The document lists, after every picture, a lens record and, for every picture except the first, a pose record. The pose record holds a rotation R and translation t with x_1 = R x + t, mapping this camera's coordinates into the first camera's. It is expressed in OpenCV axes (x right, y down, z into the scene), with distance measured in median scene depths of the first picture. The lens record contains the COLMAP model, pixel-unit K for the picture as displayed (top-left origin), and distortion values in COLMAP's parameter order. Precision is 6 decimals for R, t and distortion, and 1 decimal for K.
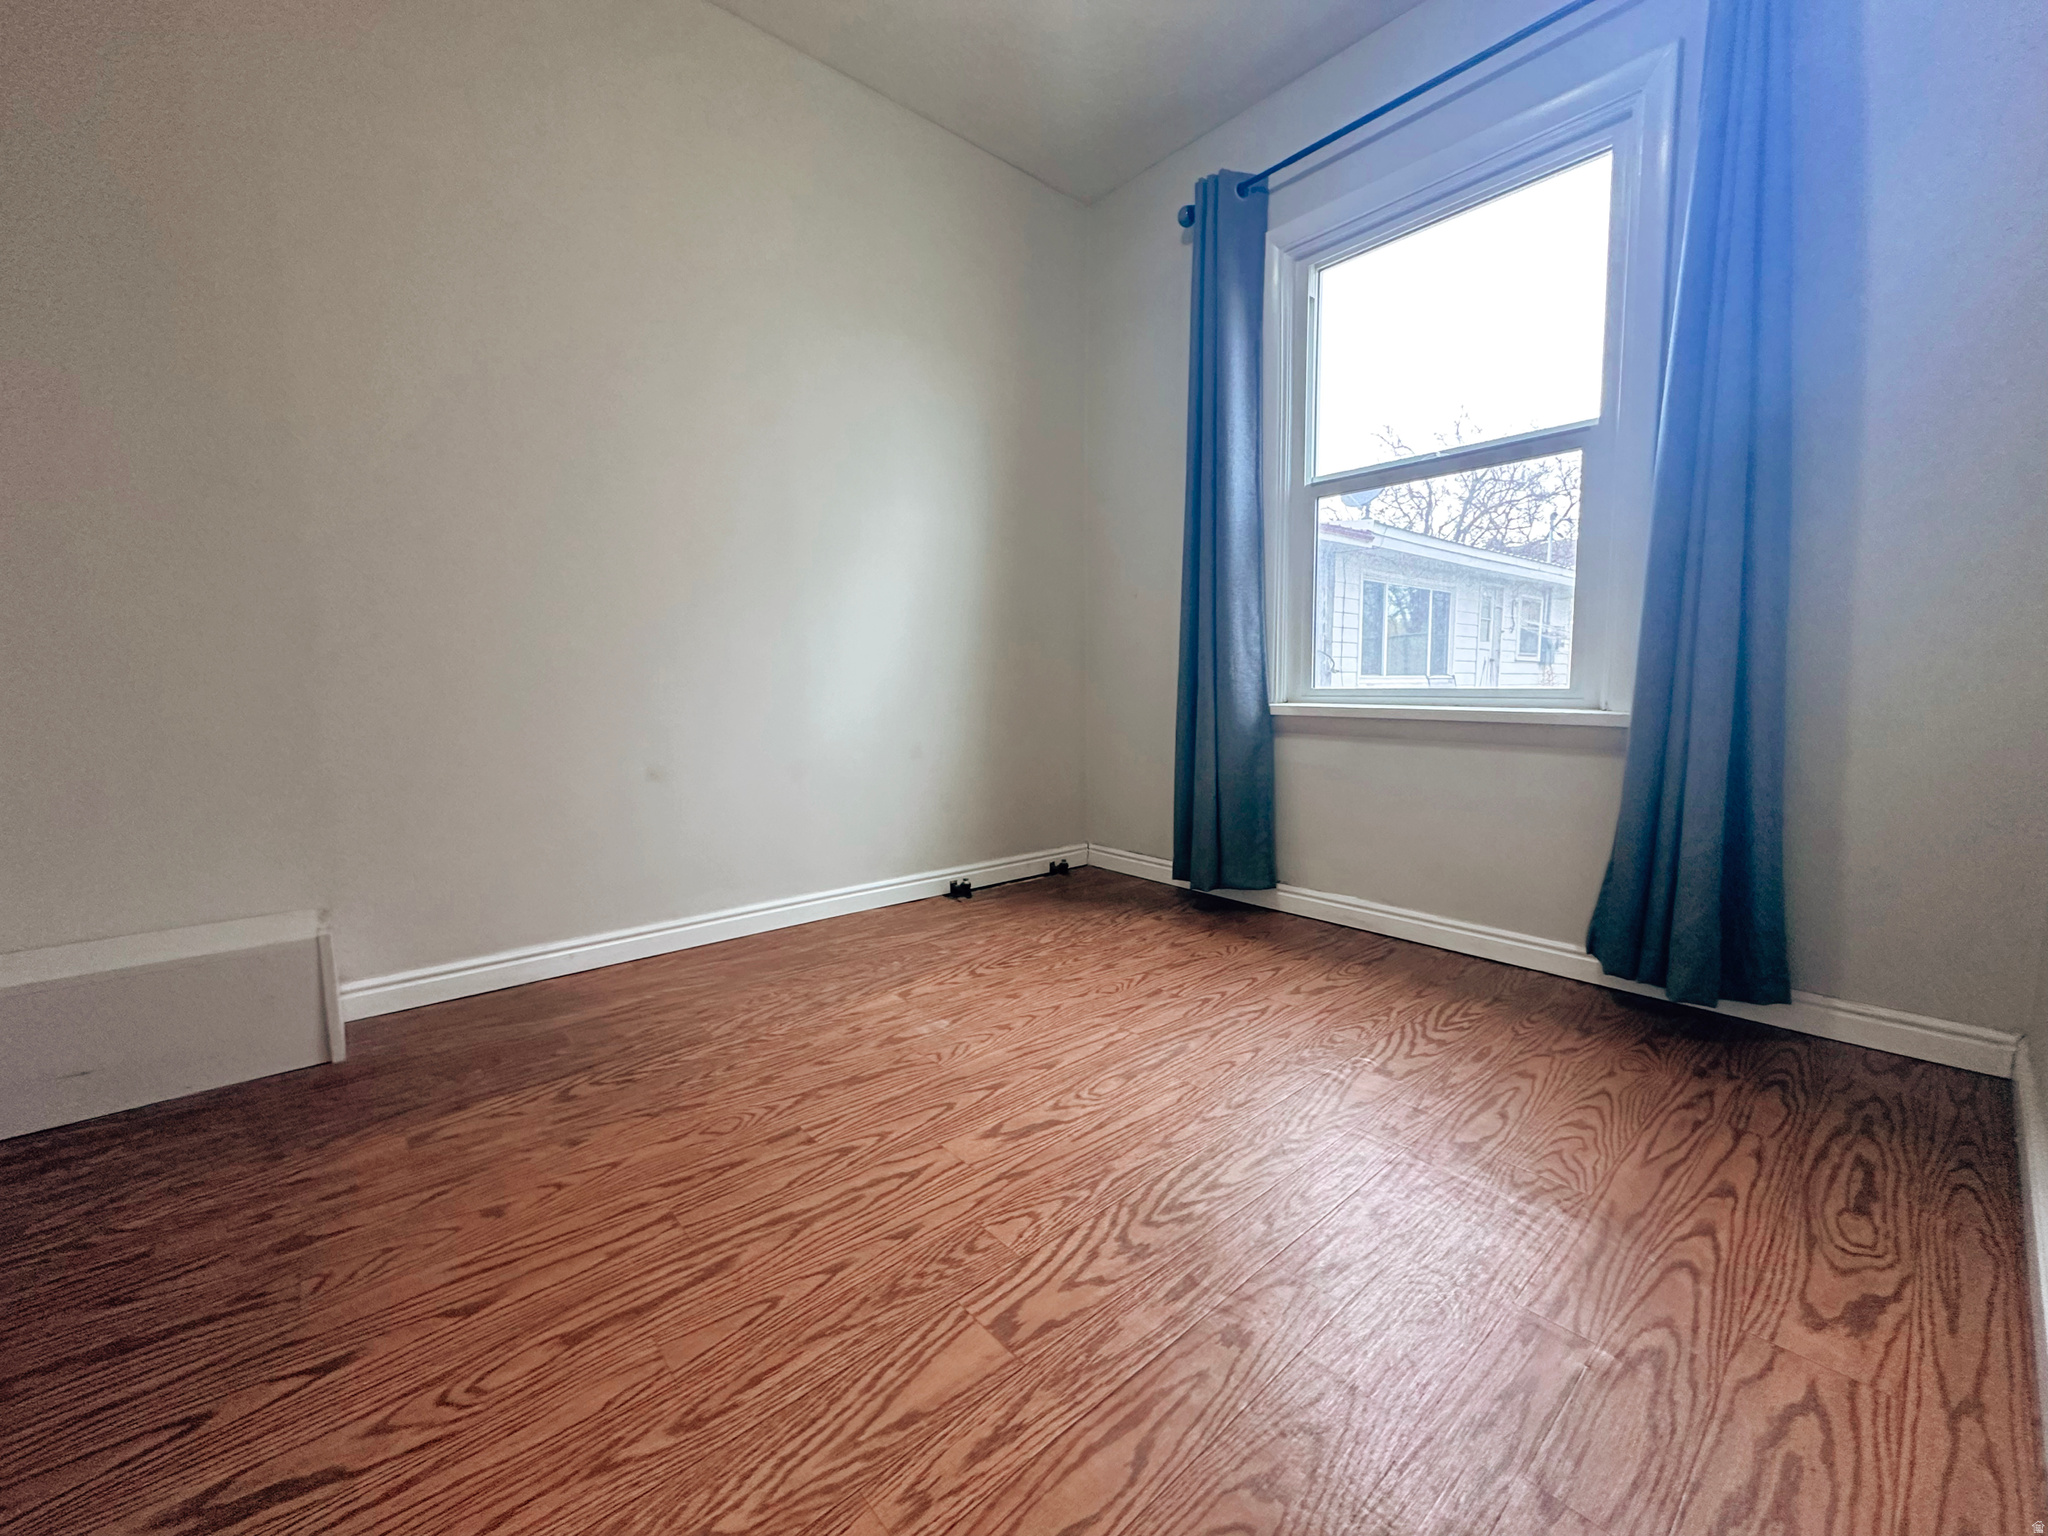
lens RADIAL K [[814.1, 0, 1022.9], [0, 814.1, 762.7], [0, 0, 1]] dist [0.001080, 0.000046]
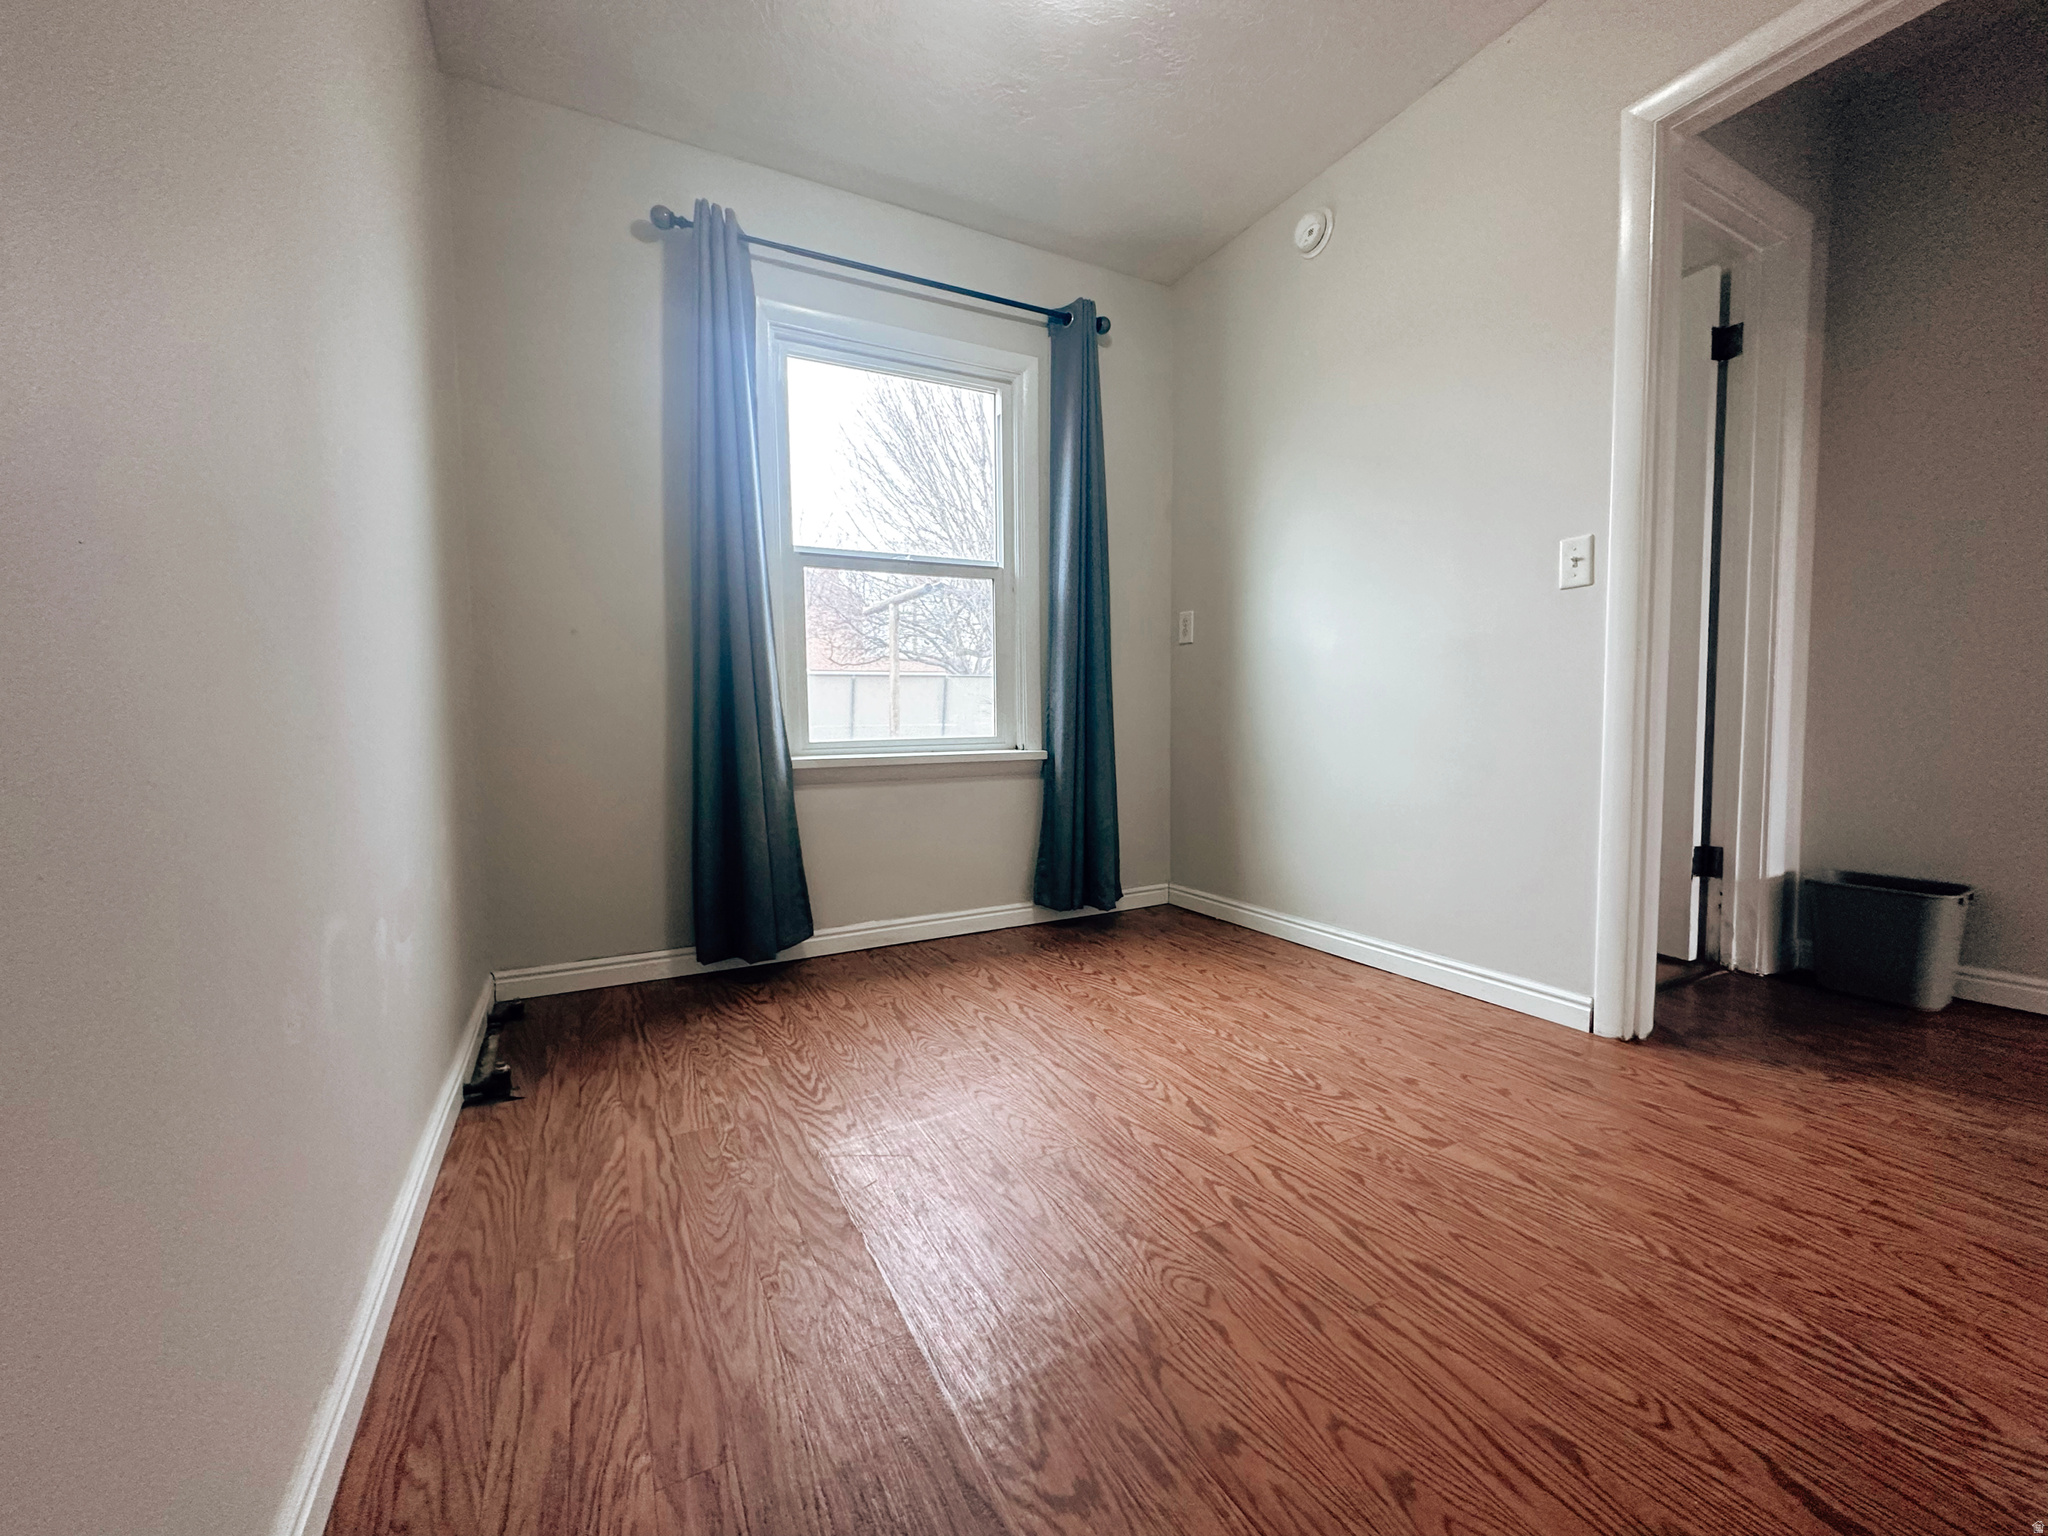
lens RADIAL K [[814.1, 0, 1024.6], [0, 814.1, 757.0], [0, 0, 1]] dist [0.001080, 0.000046]
pose [[0.221175, -0.047348, 0.974084, -1.333387], [0.108190, 0.993847, 0.023743, -0.141059], [-0.969214, 0.100135, 0.224937, 1.046757]]
